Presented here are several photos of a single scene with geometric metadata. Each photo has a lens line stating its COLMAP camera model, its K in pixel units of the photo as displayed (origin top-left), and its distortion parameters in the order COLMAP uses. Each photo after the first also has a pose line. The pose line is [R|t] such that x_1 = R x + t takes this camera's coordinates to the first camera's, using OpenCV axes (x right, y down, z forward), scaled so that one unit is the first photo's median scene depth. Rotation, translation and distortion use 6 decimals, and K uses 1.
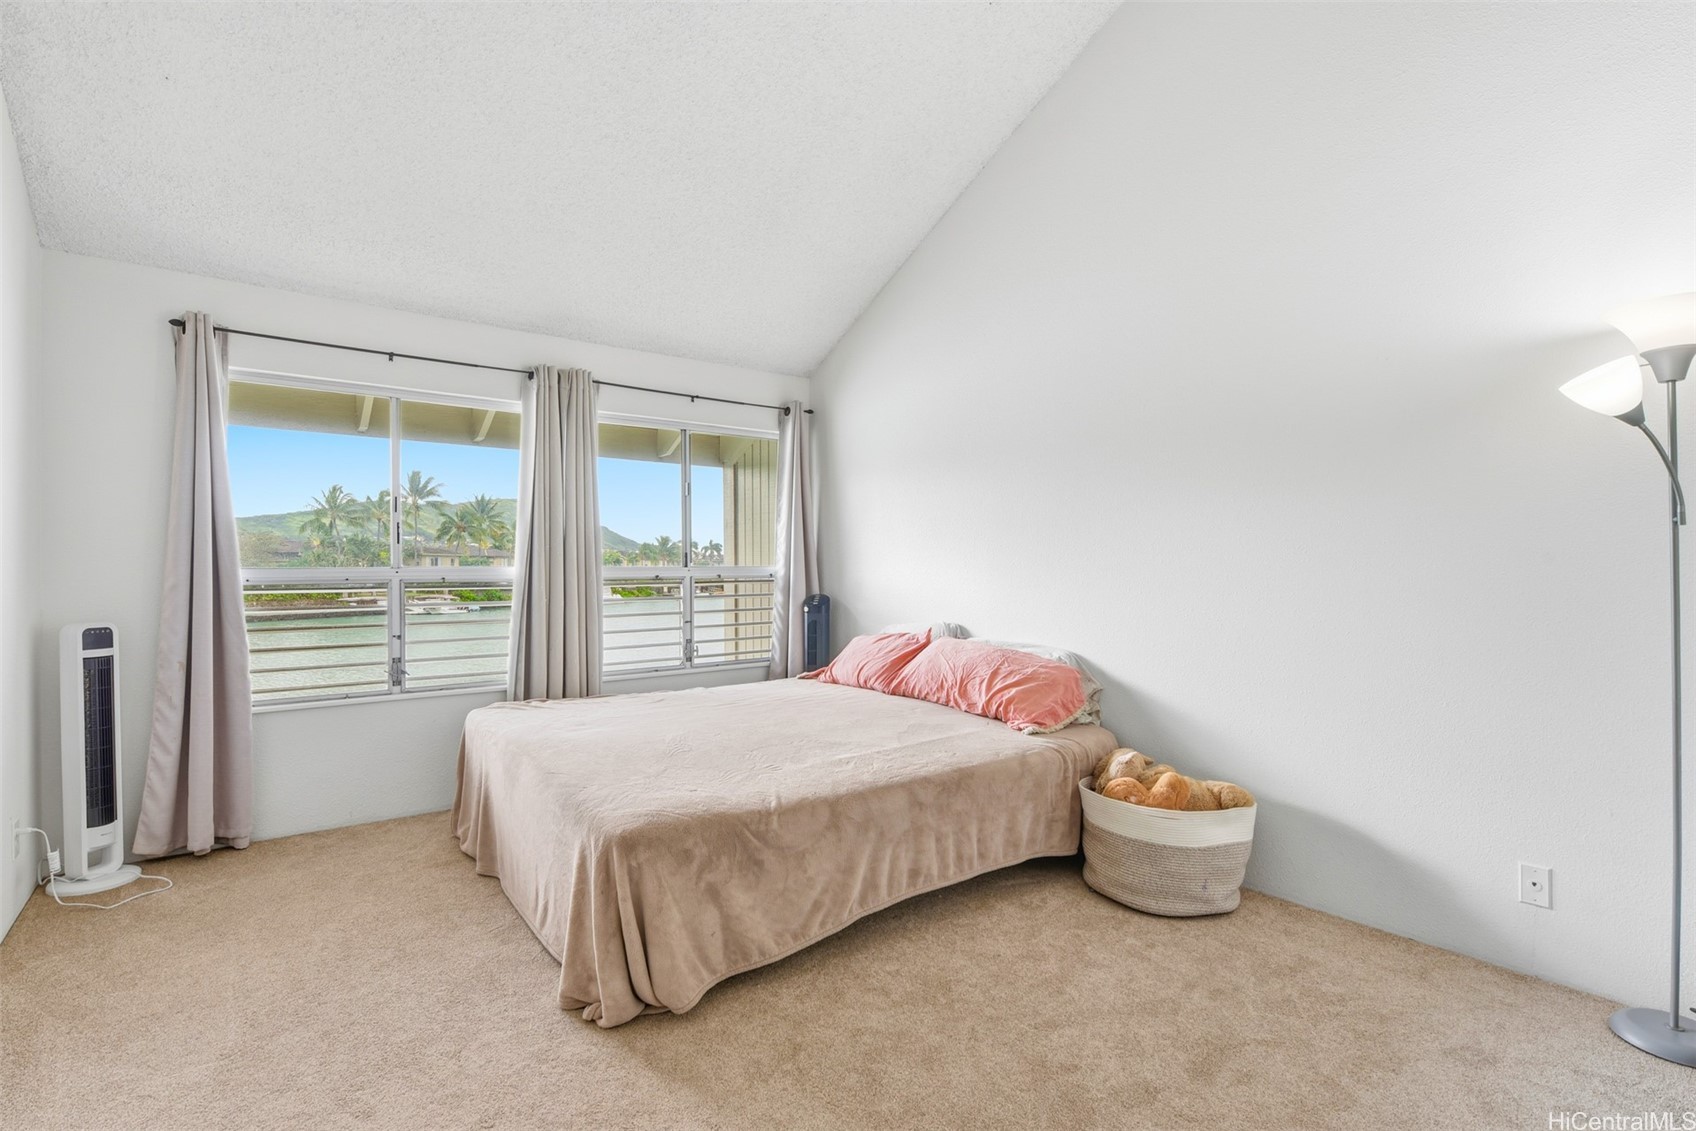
lens RADIAL K [[780.1, 0, 848.0], [0, 780.1, 565.5], [0, 0, 1]] dist [0.003528, 0.000152]
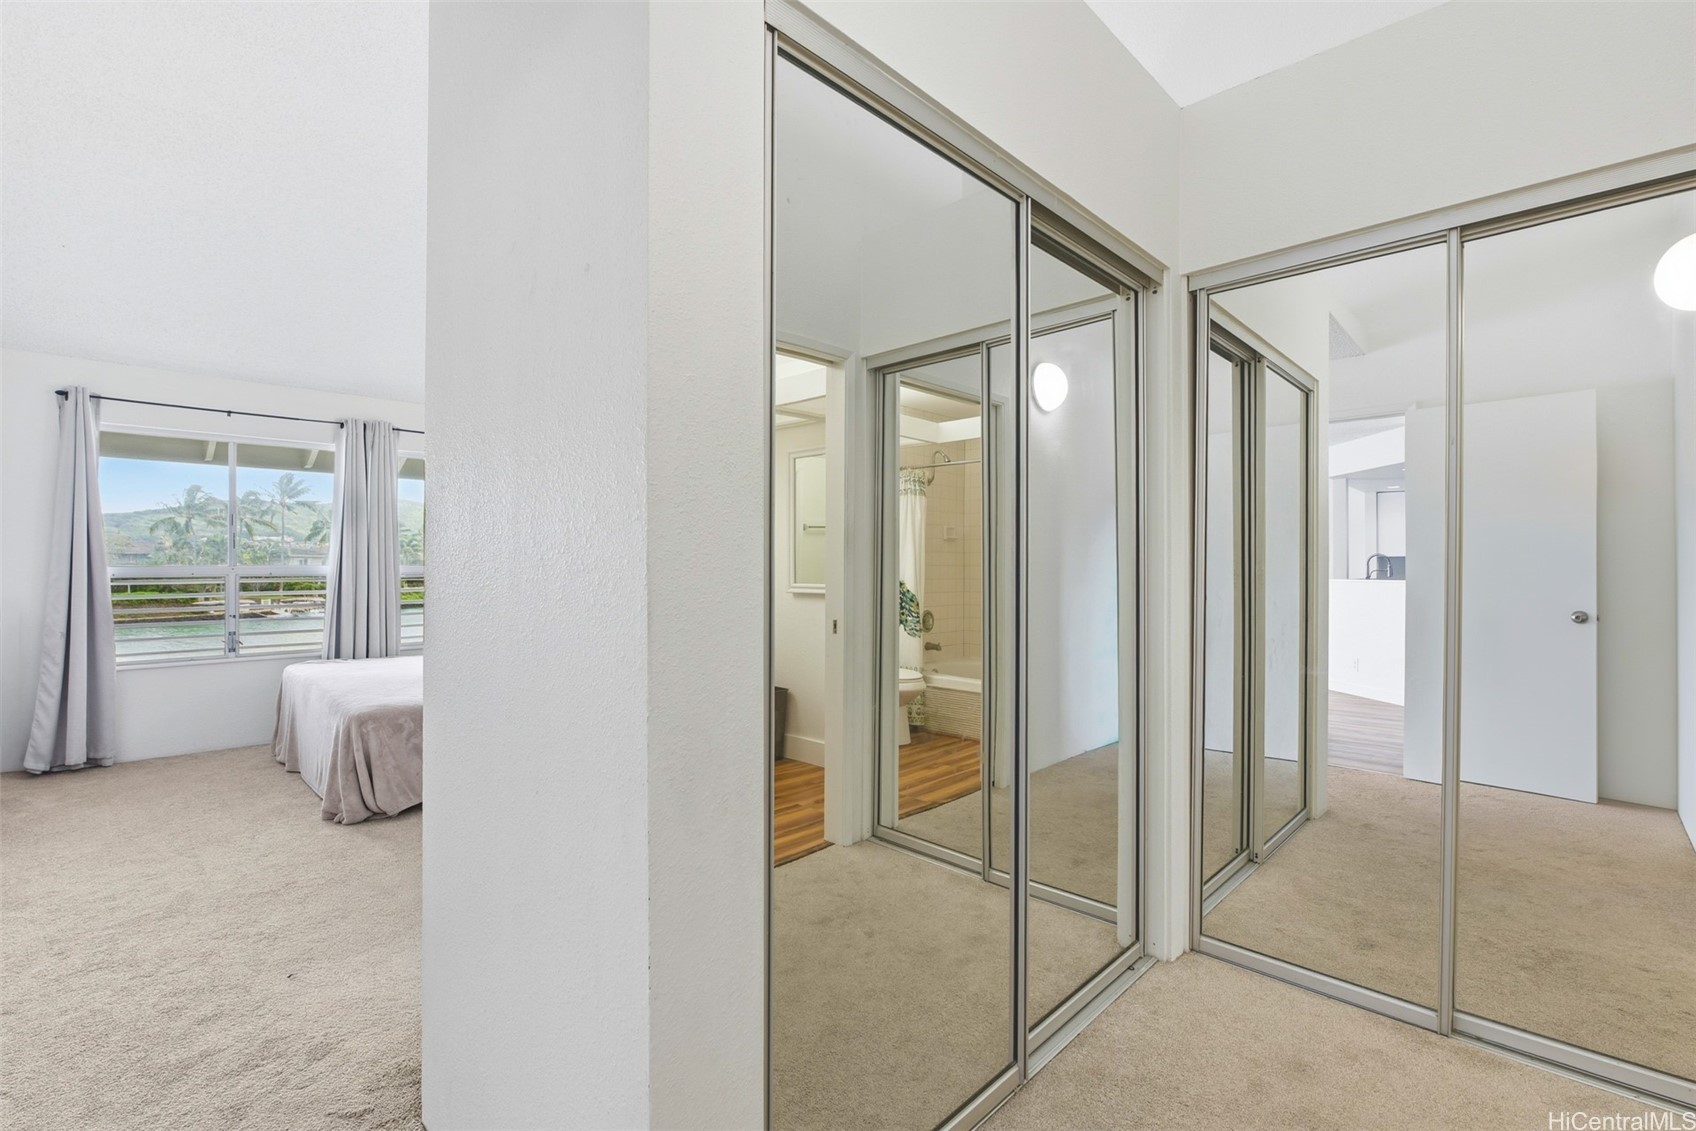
lens RADIAL K [[757.8, 0, 846.0], [0, 757.8, 555.7], [0, 0, 1]] dist [-0.001364, 0.000033]
pose [[0.991262, -0.000842, 0.131905, 0.355998], [0.002644, 0.999906, -0.013483, 0.006689], [-0.131881, 0.013714, 0.991171, -0.520875]]
